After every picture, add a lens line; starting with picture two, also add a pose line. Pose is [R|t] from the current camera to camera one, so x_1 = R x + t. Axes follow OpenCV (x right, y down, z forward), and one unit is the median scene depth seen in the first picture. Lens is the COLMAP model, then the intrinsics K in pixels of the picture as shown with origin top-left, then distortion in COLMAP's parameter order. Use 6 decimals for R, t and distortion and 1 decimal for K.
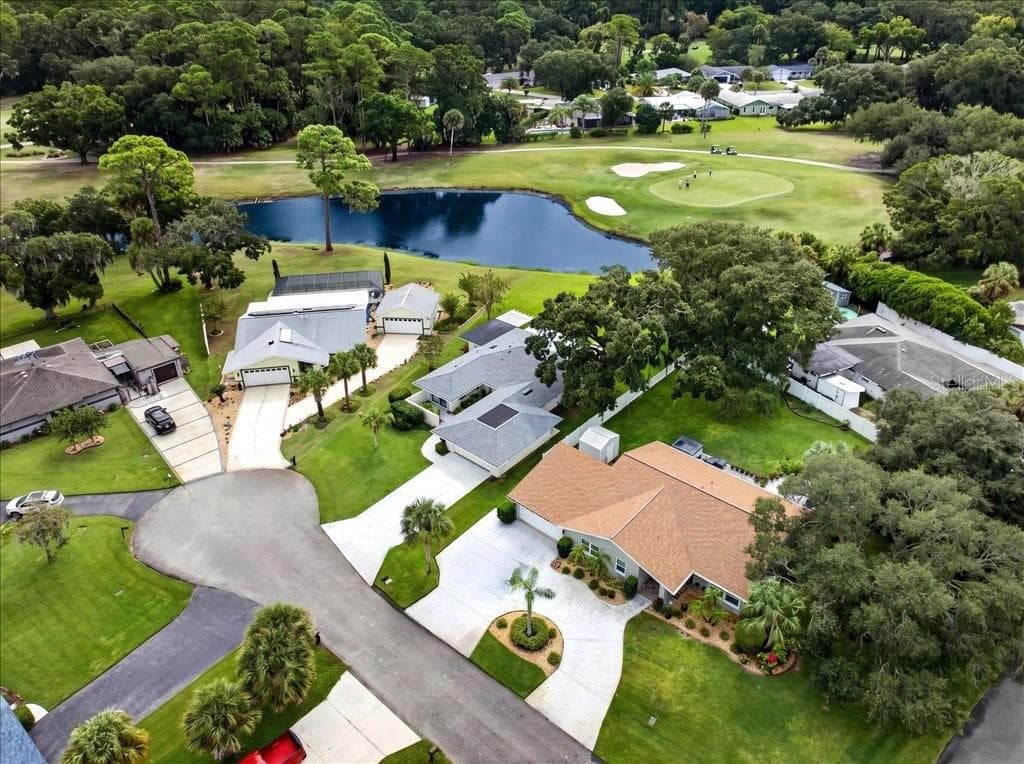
lens RADIAL K [[729.7, 0, 491.5], [0, 729.7, 363.1], [0, 0, 1]] dist [-0.002835, 0.000529]
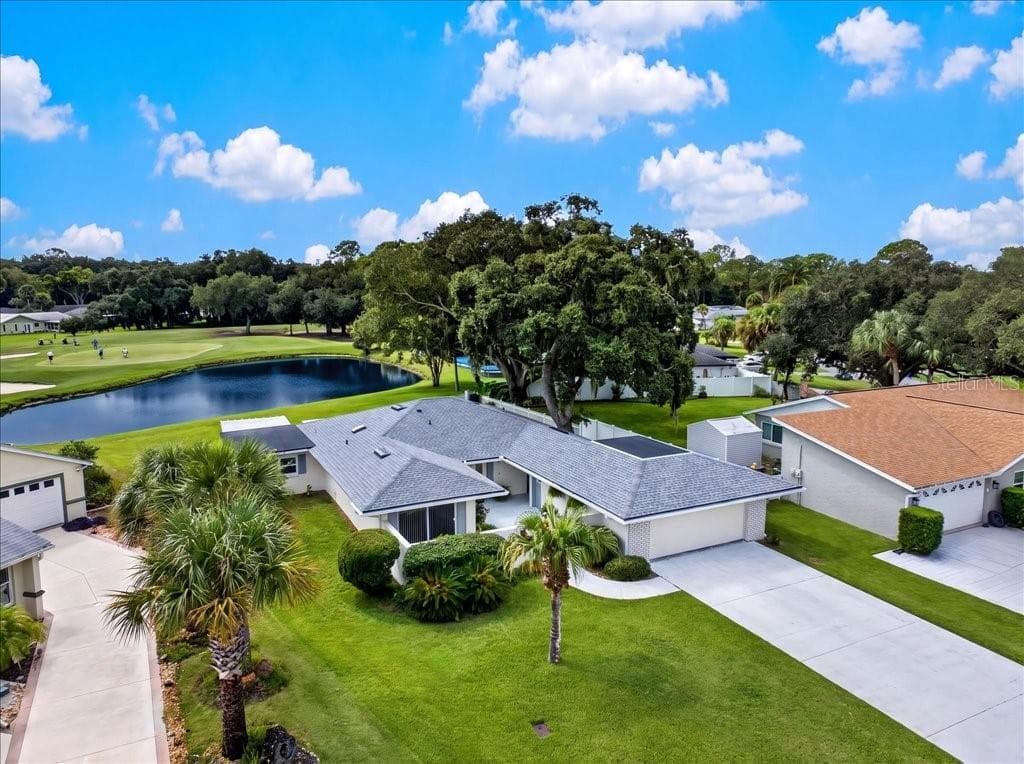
lens RADIAL K [[698.8, 0, 513.5], [0, 698.8, 385.1], [0, 0, 1]] dist [-0.001211, 0.001242]
pose [[0.369510, -0.121667, 0.921227, -0.335932], [0.467614, 0.881060, -0.071201, 0.028490], [-0.802994, 0.457088, 0.382454, 0.720400]]
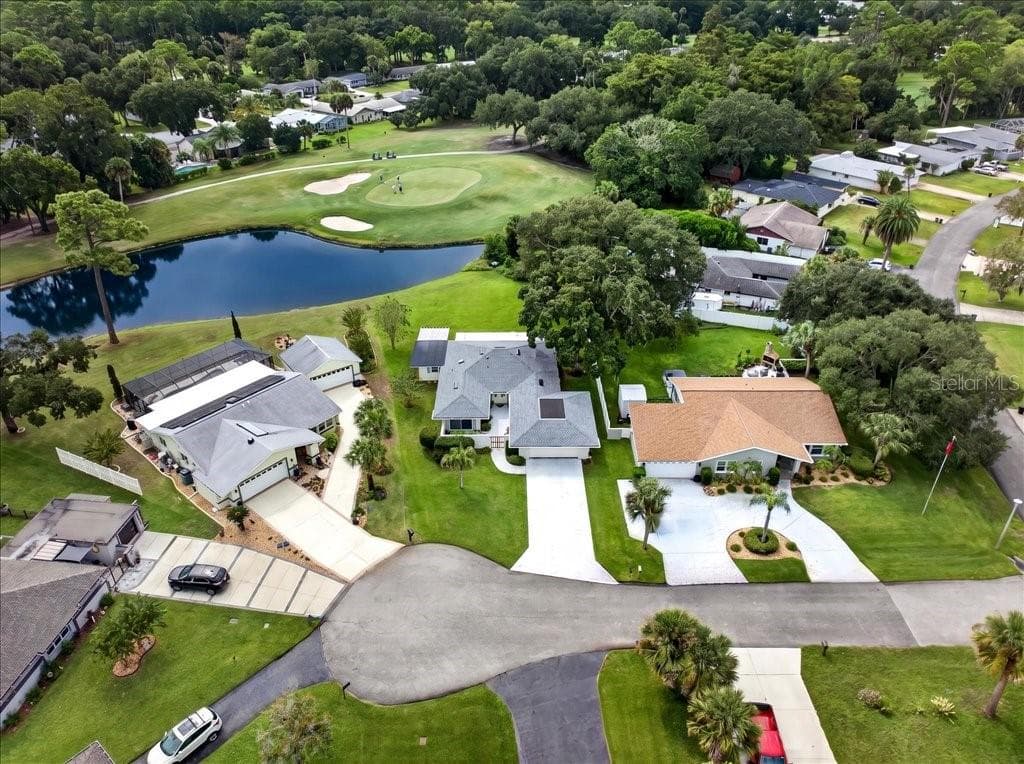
lens RADIAL K [[729.7, 0, 491.5], [0, 729.7, 363.1], [0, 0, 1]] dist [-0.002835, 0.000529]
pose [[0.757235, -0.319067, 0.569905, -0.517687], [0.331777, 0.939506, 0.085158, -0.087205], [-0.562600, 0.124596, 0.817286, 0.149578]]
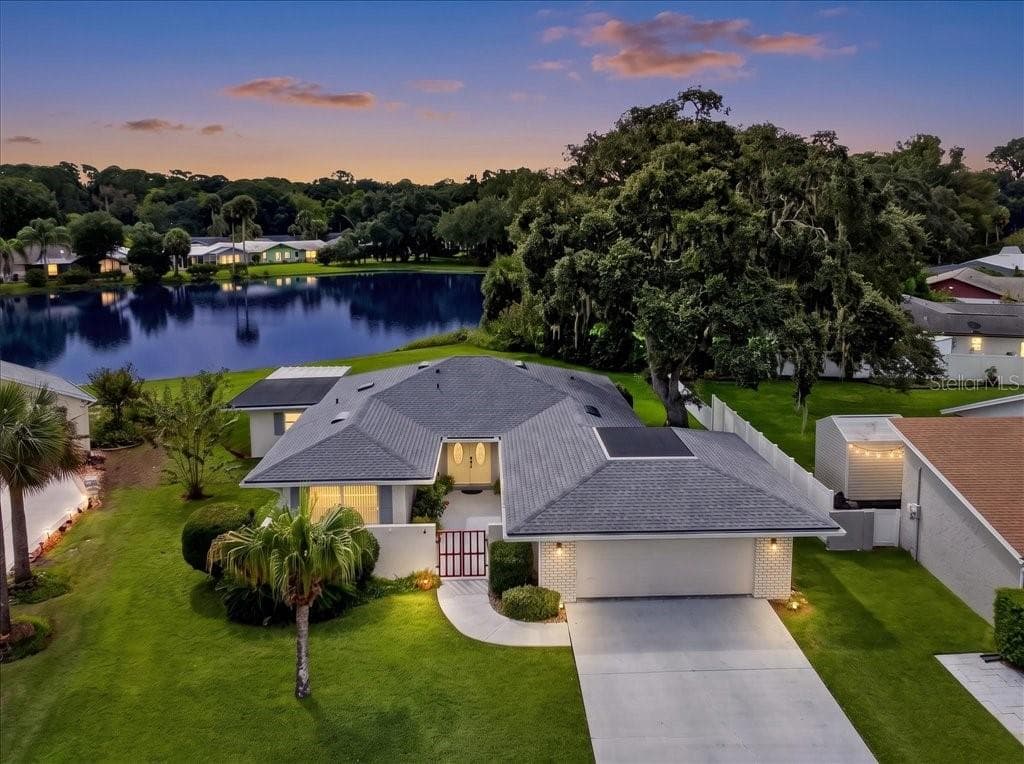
lens RADIAL K [[901.3, 0, 522.6], [0, 901.3, 348.1], [0, 0, 1]] dist [-0.018242, -0.001976]
pose [[0.714858, -0.094042, 0.692917, -0.242156], [0.346450, 0.908379, -0.234136, 0.090478], [-0.607412, 0.407435, 0.681943, 0.610529]]
